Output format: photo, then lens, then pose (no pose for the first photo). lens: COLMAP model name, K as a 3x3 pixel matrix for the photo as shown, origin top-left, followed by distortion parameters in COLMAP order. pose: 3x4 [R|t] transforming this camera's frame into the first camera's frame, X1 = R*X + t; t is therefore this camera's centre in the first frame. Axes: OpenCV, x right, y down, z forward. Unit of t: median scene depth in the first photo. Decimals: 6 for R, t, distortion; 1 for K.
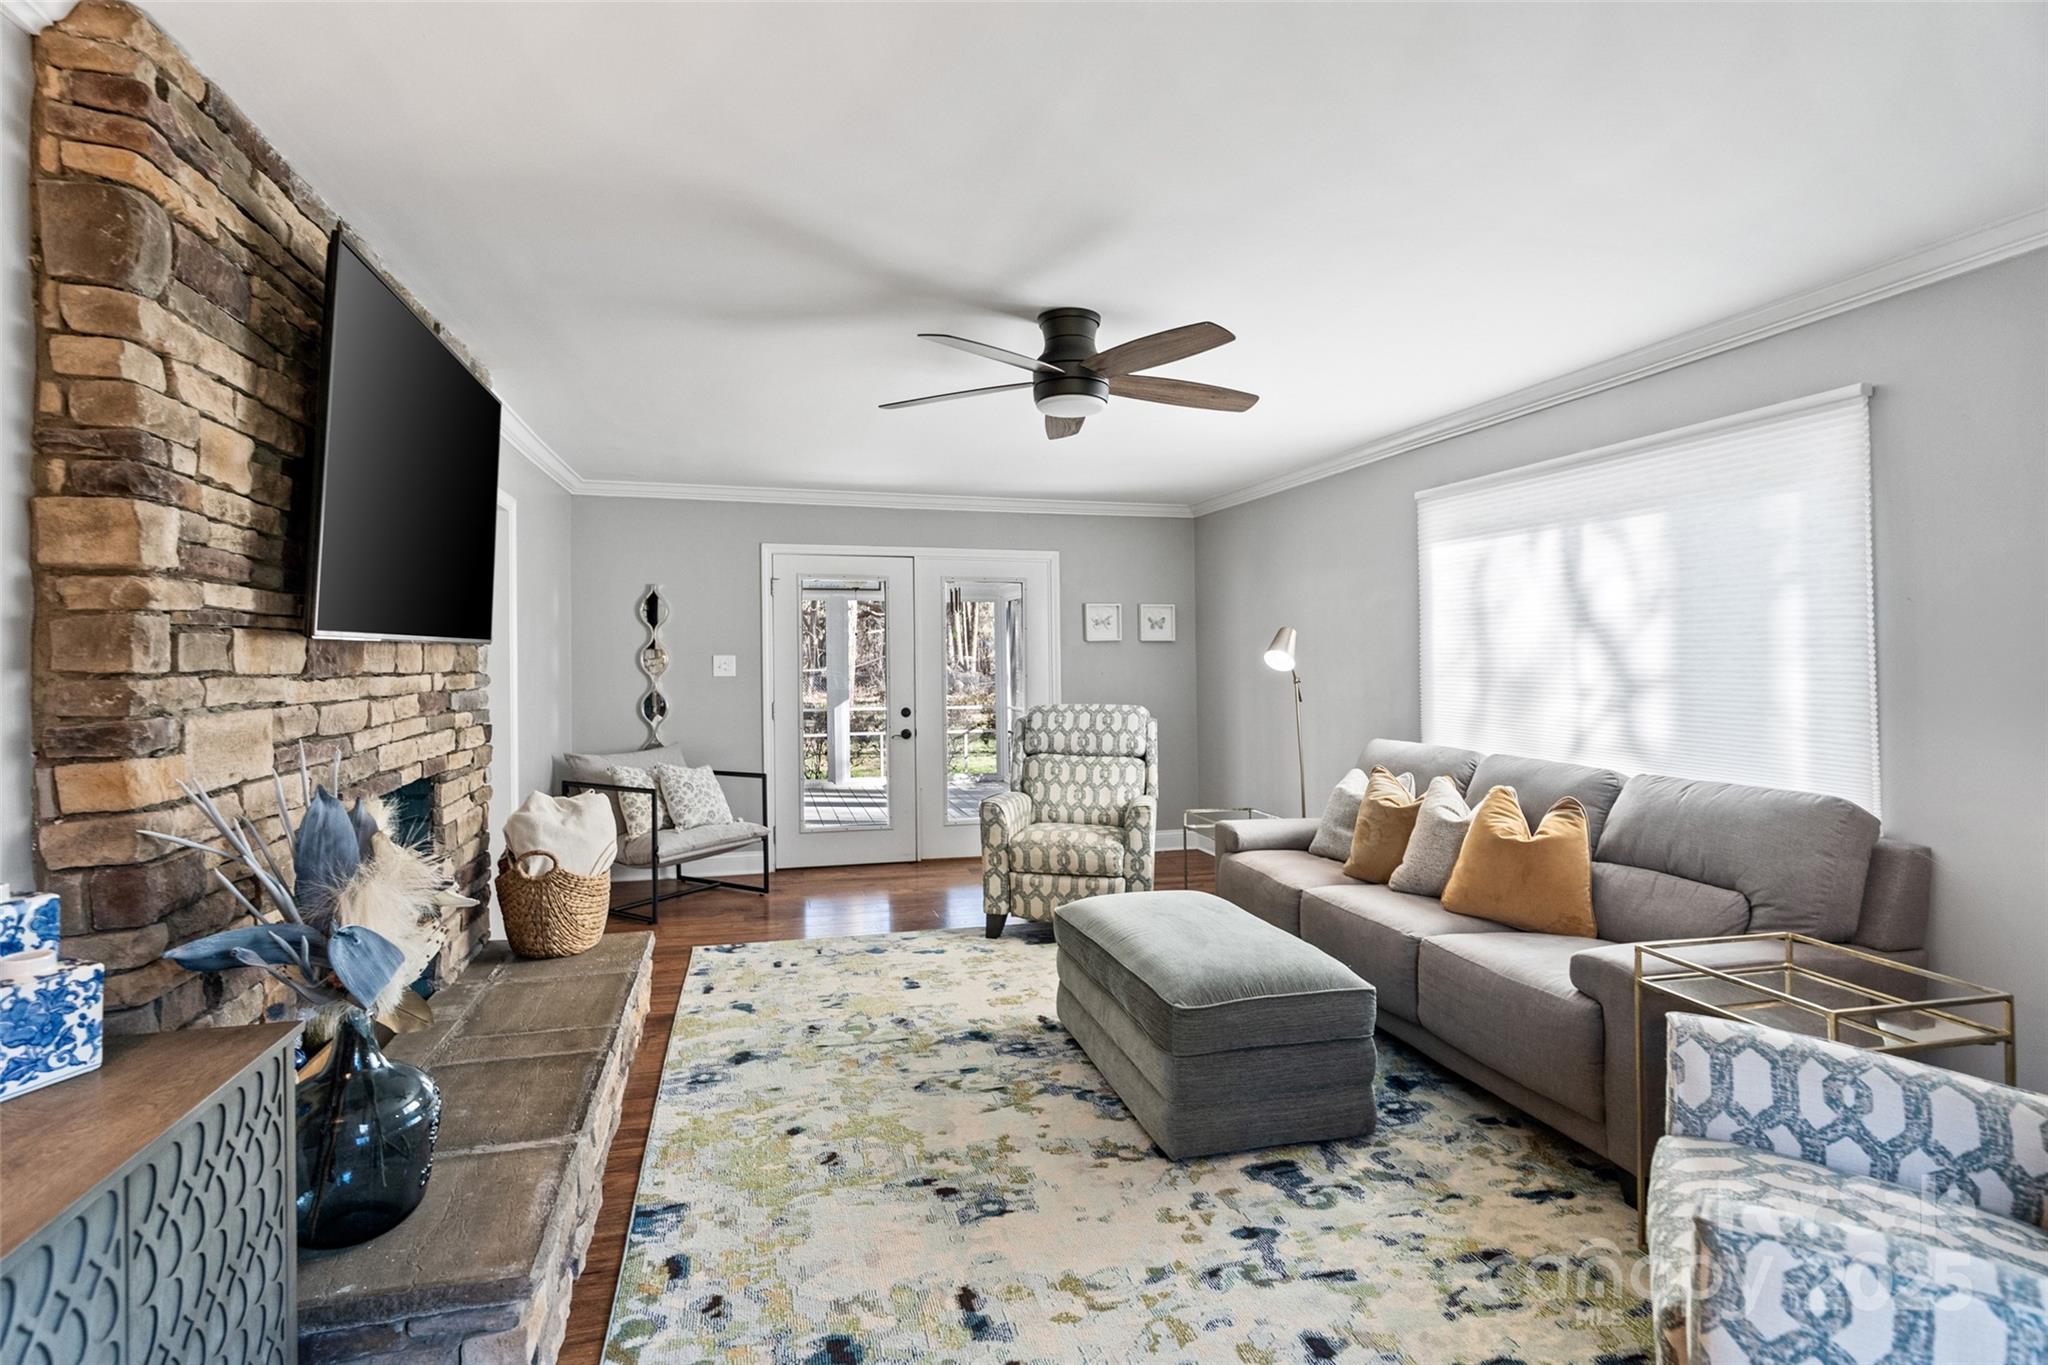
lens RADIAL K [[984.8, 0, 1022.2], [0, 984.8, 665.6], [0, 0, 1]] dist [0.012020, 0.000538]
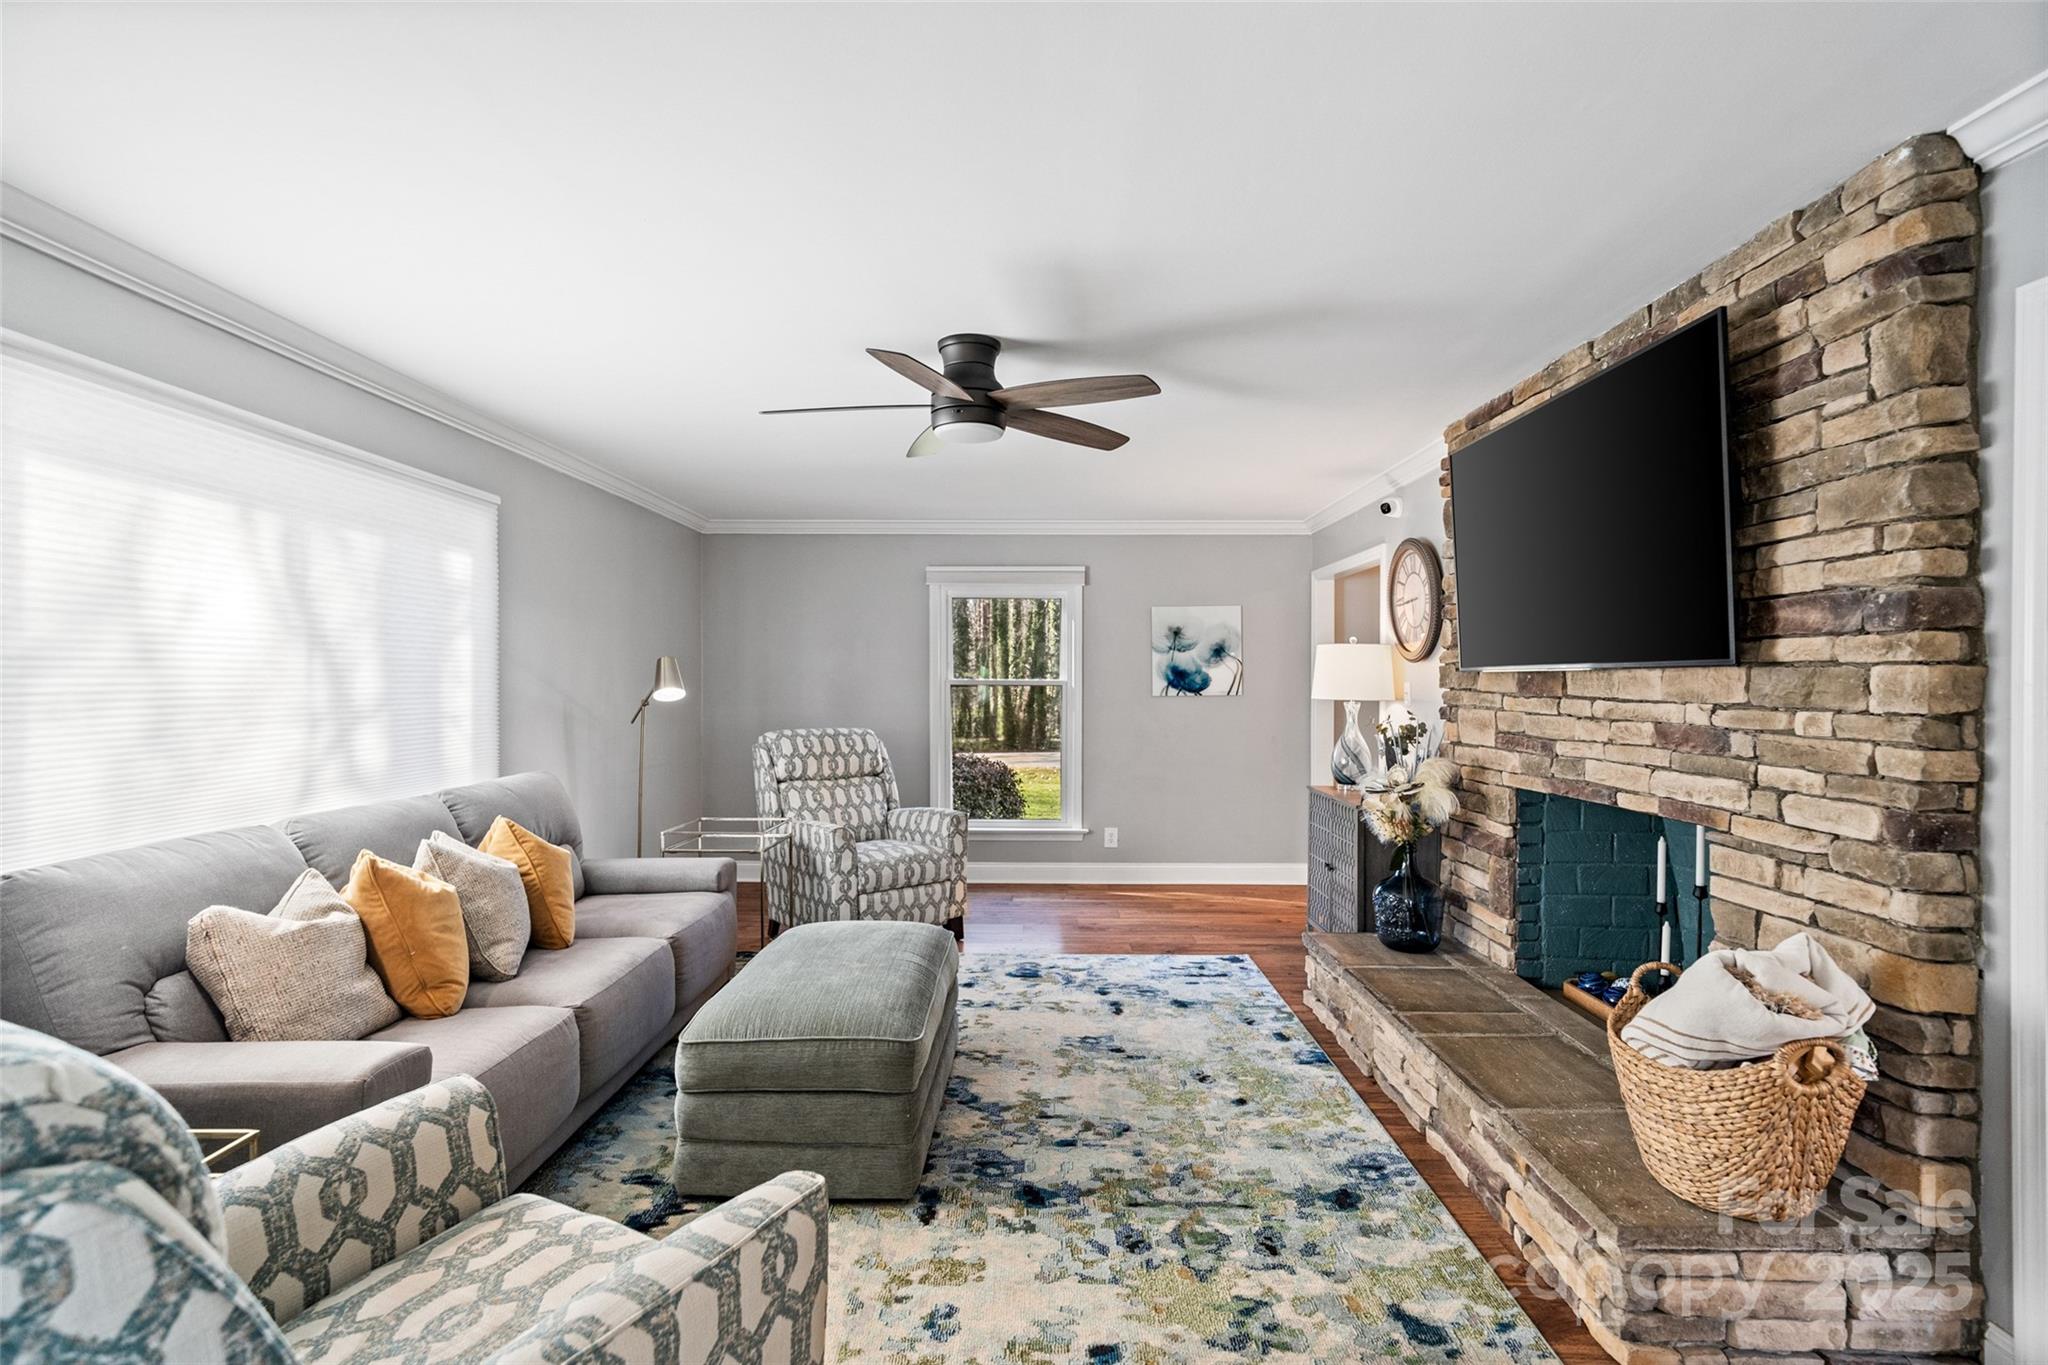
lens RADIAL K [[984.8, 0, 1014.6], [0, 984.8, 678.6], [0, 0, 1]] dist [0.012020, 0.000538]
pose [[-0.959479, -0.000526, 0.281780, -0.251253], [0.002229, 0.999953, 0.009456, -0.020512], [-0.281772, 0.009701, -0.959432, 1.796713]]
